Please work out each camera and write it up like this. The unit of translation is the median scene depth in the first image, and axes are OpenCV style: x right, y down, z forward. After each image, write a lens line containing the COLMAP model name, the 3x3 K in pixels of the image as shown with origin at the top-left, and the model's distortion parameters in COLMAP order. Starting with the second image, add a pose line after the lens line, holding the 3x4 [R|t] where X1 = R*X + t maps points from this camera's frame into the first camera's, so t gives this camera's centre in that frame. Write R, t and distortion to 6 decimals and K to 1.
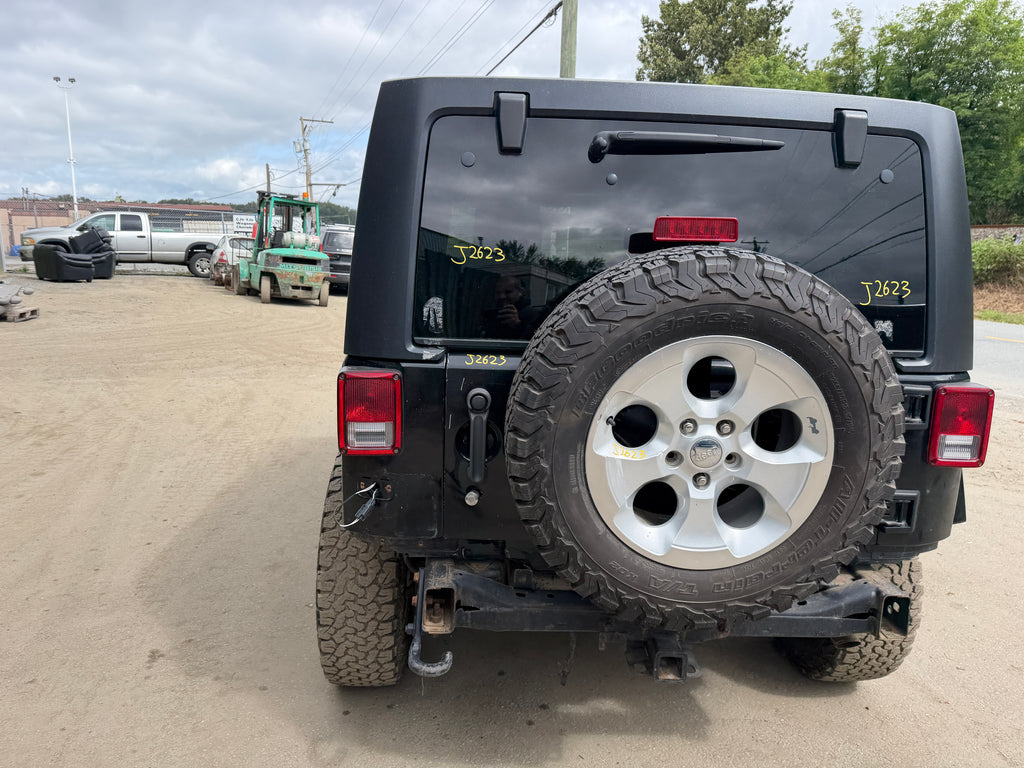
lens RADIAL K [[722.4, 0, 515.6], [0, 722.4, 376.2], [0, 0, 1]] dist [0.038526, -0.048364]
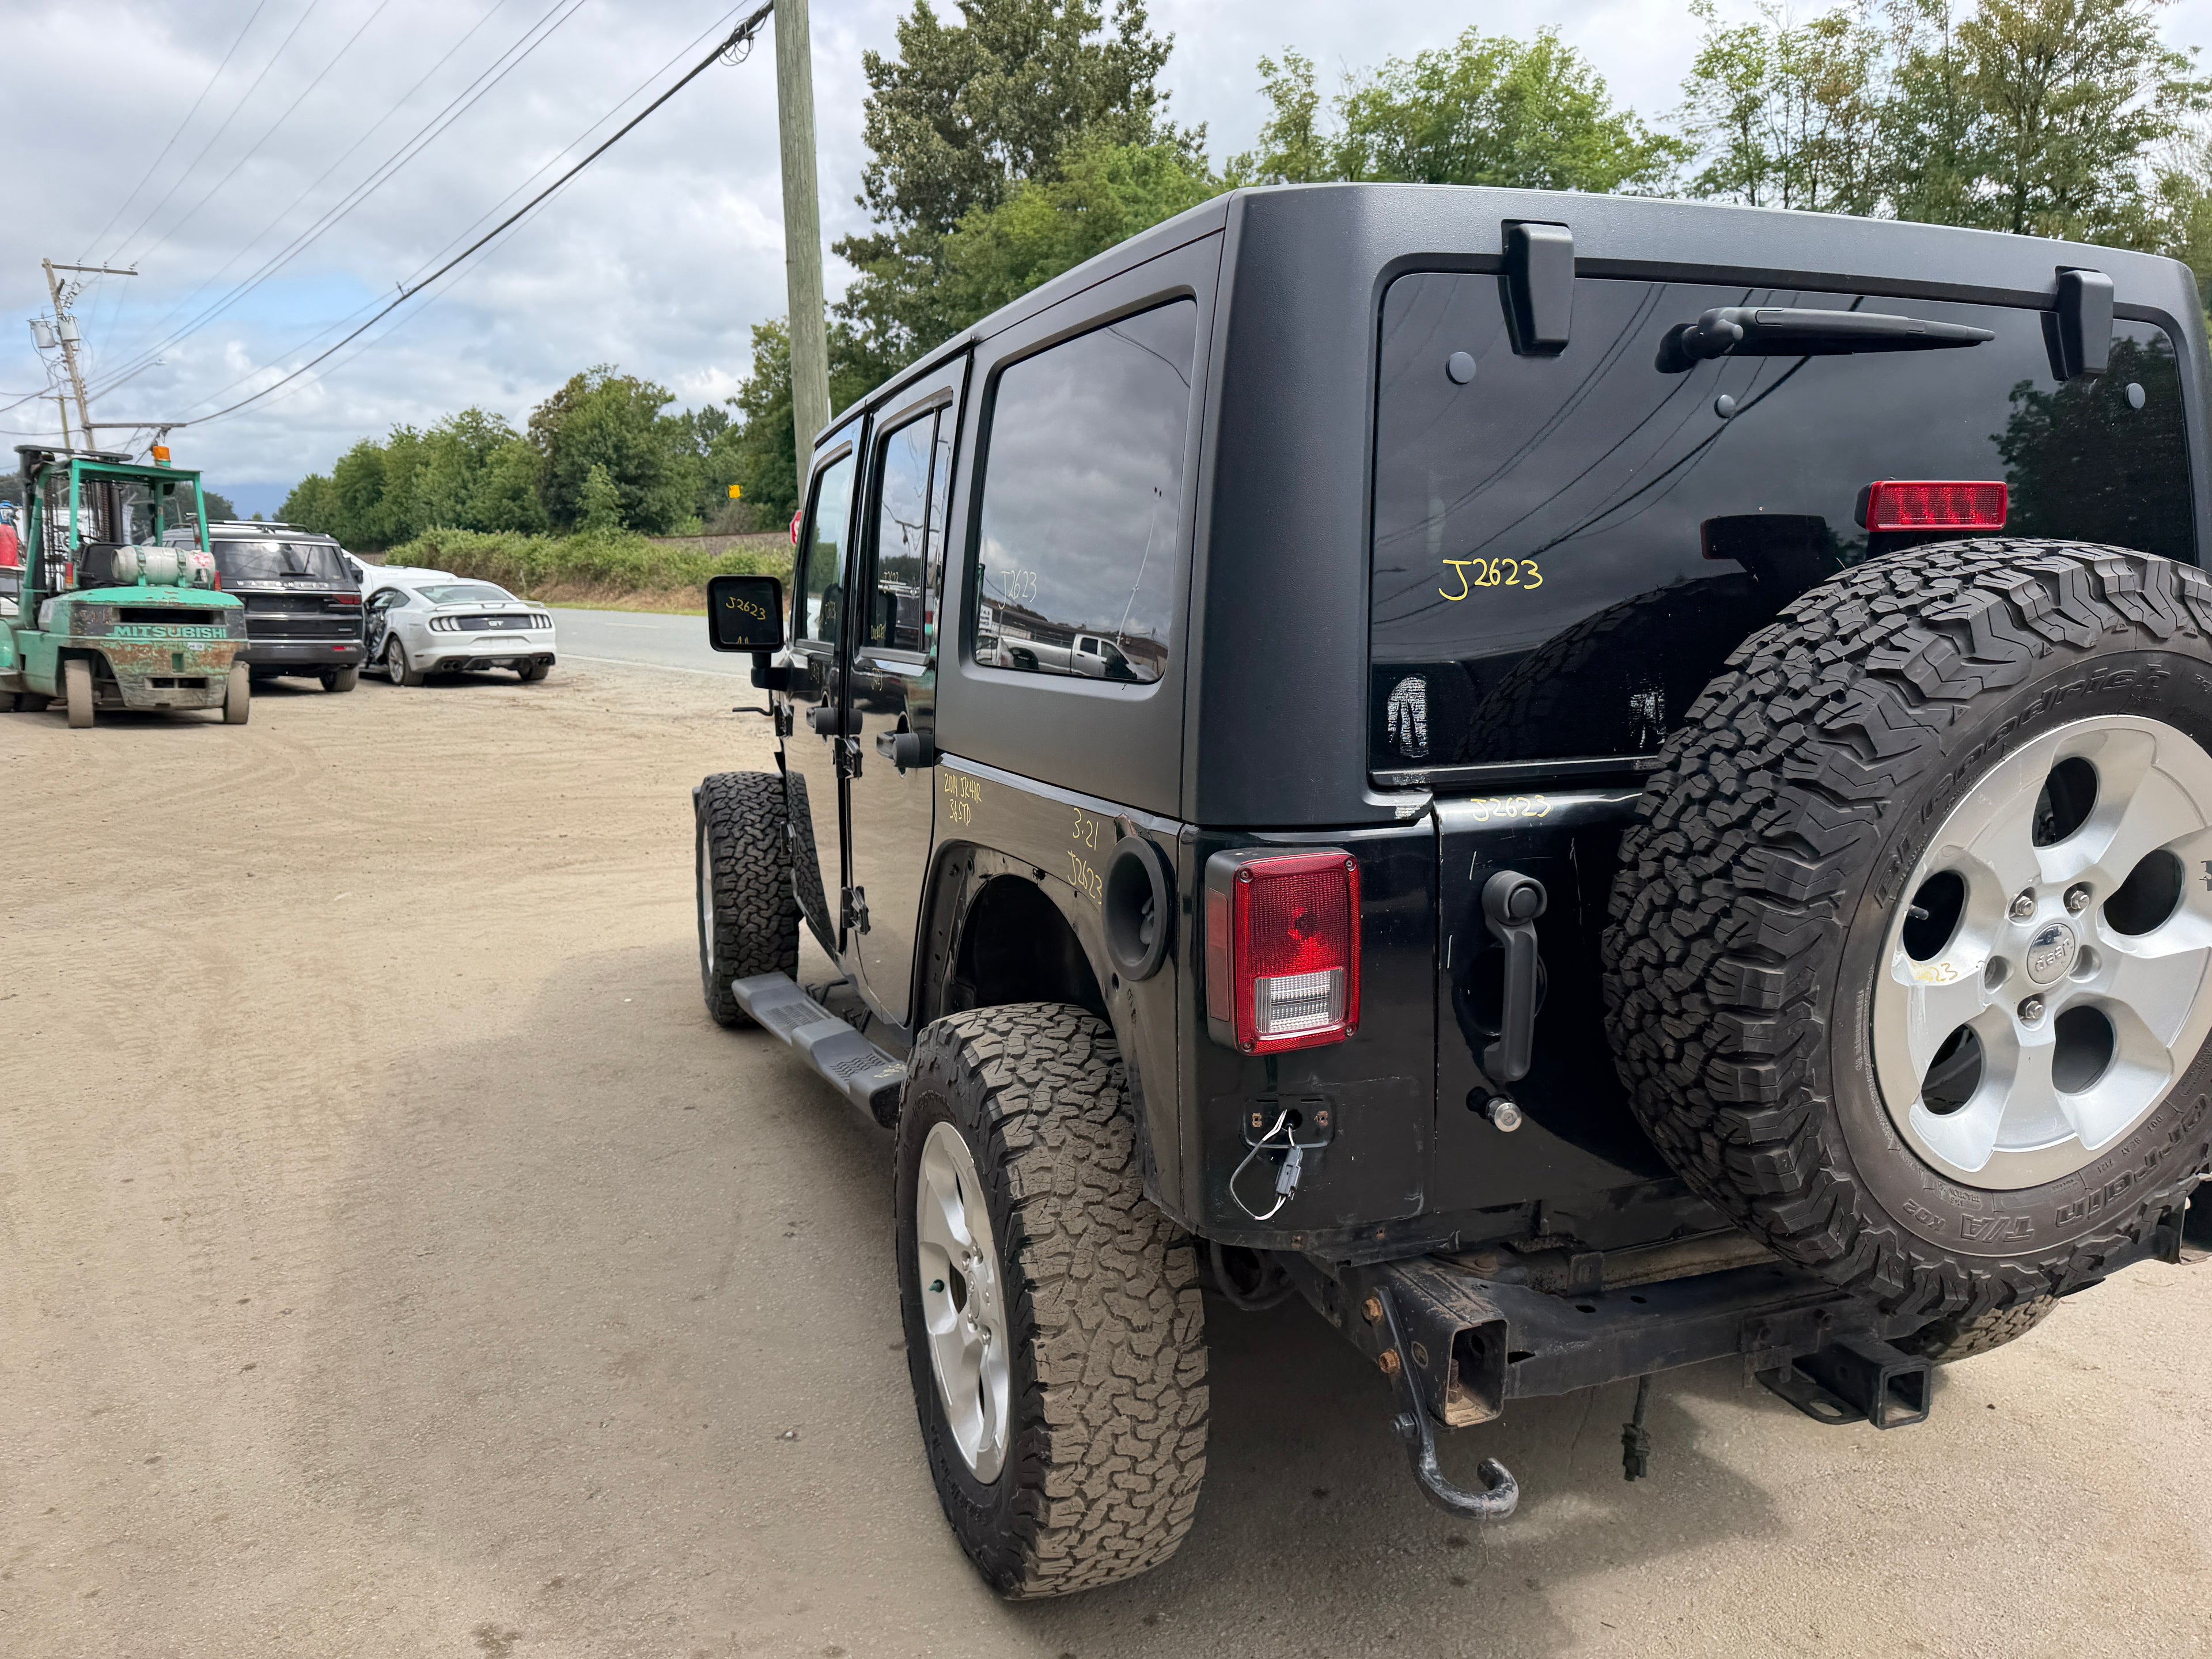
lens RADIAL K [[1560.5, 0, 1117.7], [0, 1560.5, 829.3], [0, 0, 1]] dist [0.038526, -0.048364]
pose [[0.952231, -0.093396, 0.290745, -0.426888], [0.093136, 0.995544, 0.014763, -0.035264], [-0.290829, 0.013021, 0.956687, 0.097670]]
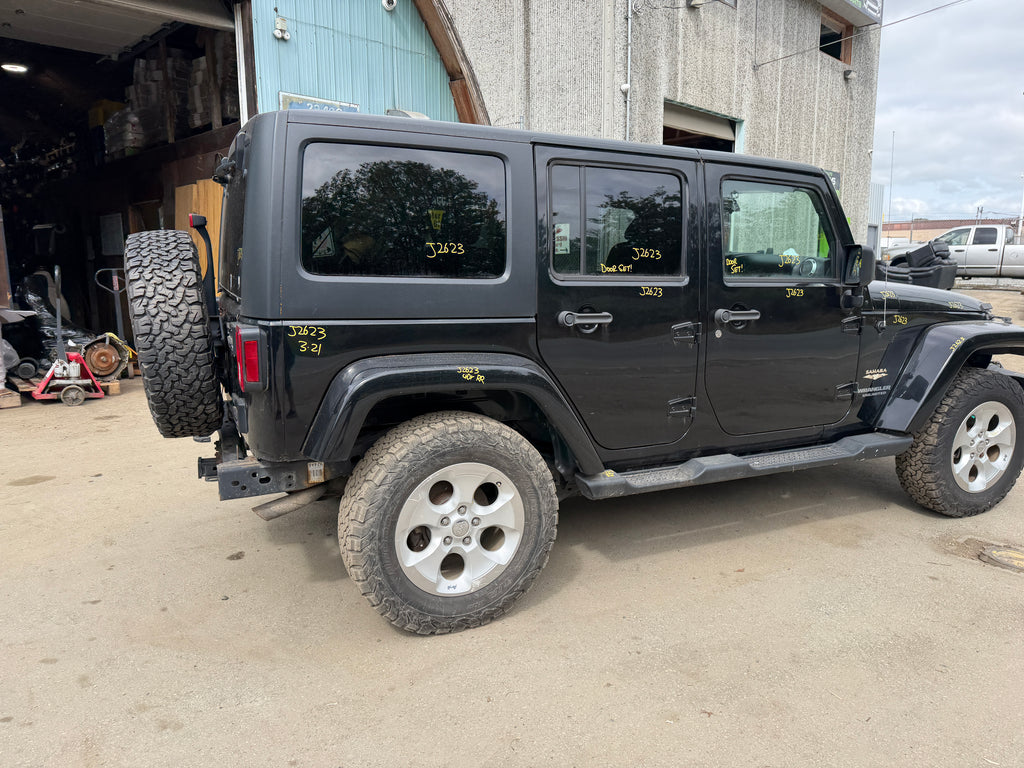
lens RADIAL K [[722.4, 0, 519.4], [0, 722.4, 385.2], [0, 0, 1]] dist [0.038526, -0.048364]
pose [[0.376514, 0.140079, -0.915759, 1.597020], [-0.152302, 0.984412, 0.087961, -0.058581], [0.913806, 0.106353, 0.391980, 0.748377]]
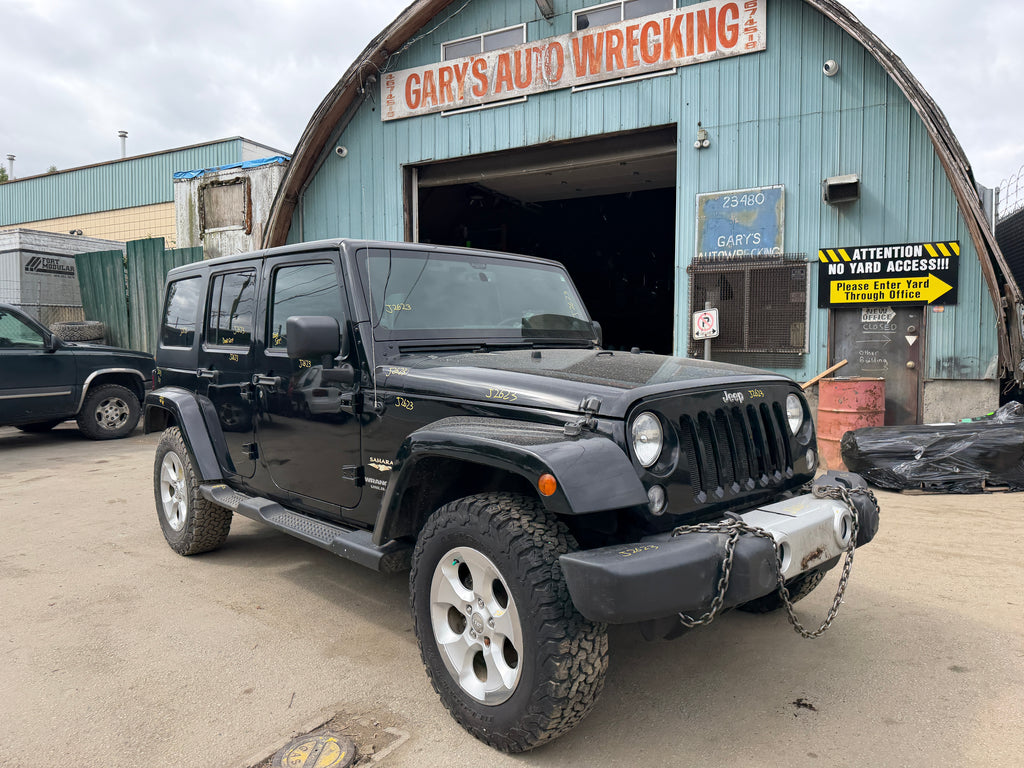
lens RADIAL K [[722.4, 0, 514.6], [0, 722.4, 380.8], [0, 0, 1]] dist [0.038526, -0.048364]
pose [[-0.774581, 0.011600, -0.632368, 1.074593], [-0.117895, 0.979660, 0.162378, -0.451922], [0.621390, 0.200328, -0.757459, 3.192036]]
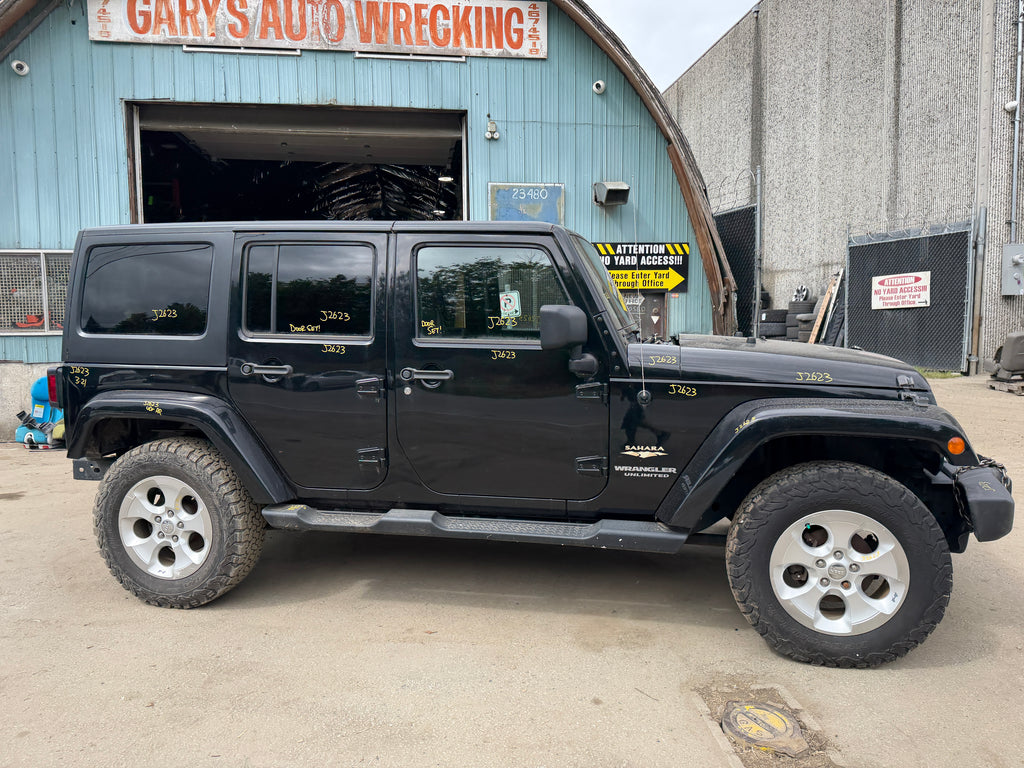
lens RADIAL K [[722.4, 0, 514.9], [0, 722.4, 379.5], [0, 0, 1]] dist [0.038526, -0.048364]
pose [[-0.267377, 0.062453, -0.961566, 1.780894], [-0.161059, 0.980963, 0.108498, -0.299791], [0.950037, 0.183879, -0.252228, 2.161845]]
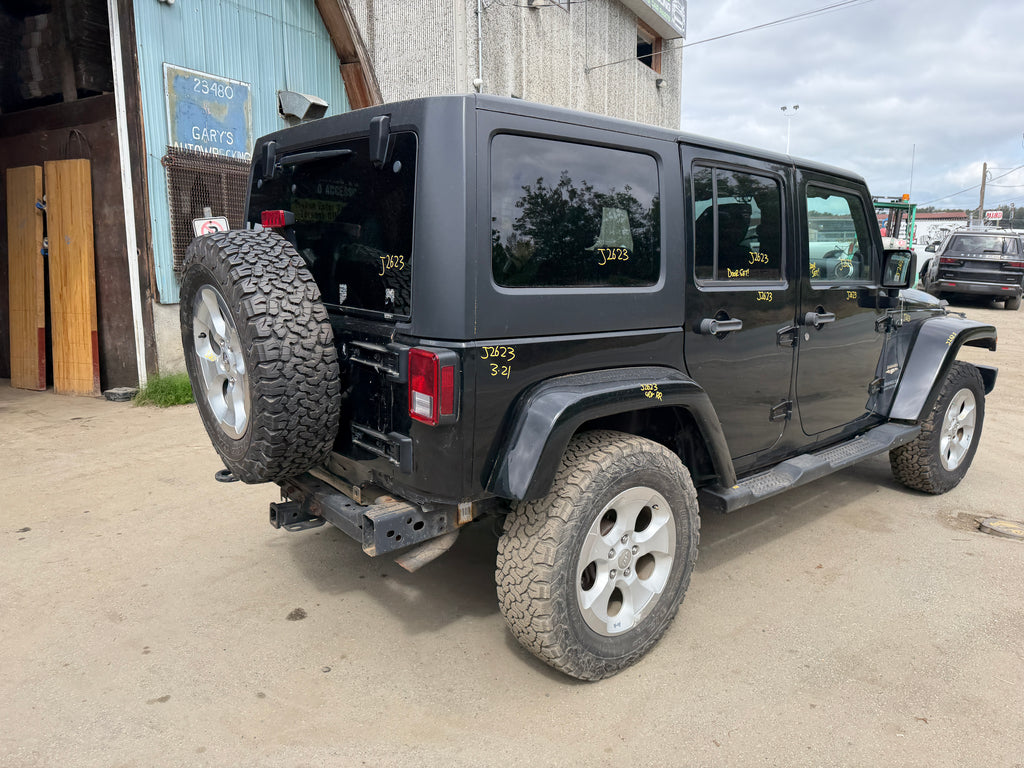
lens RADIAL K [[722.4, 0, 519.0], [0, 722.4, 374.6], [0, 0, 1]] dist [0.038526, -0.048364]
pose [[0.609515, 0.116397, -0.784183, 1.239516], [-0.128844, 0.990556, 0.046884, -0.014538], [0.782235, 0.072461, 0.618755, 0.338486]]
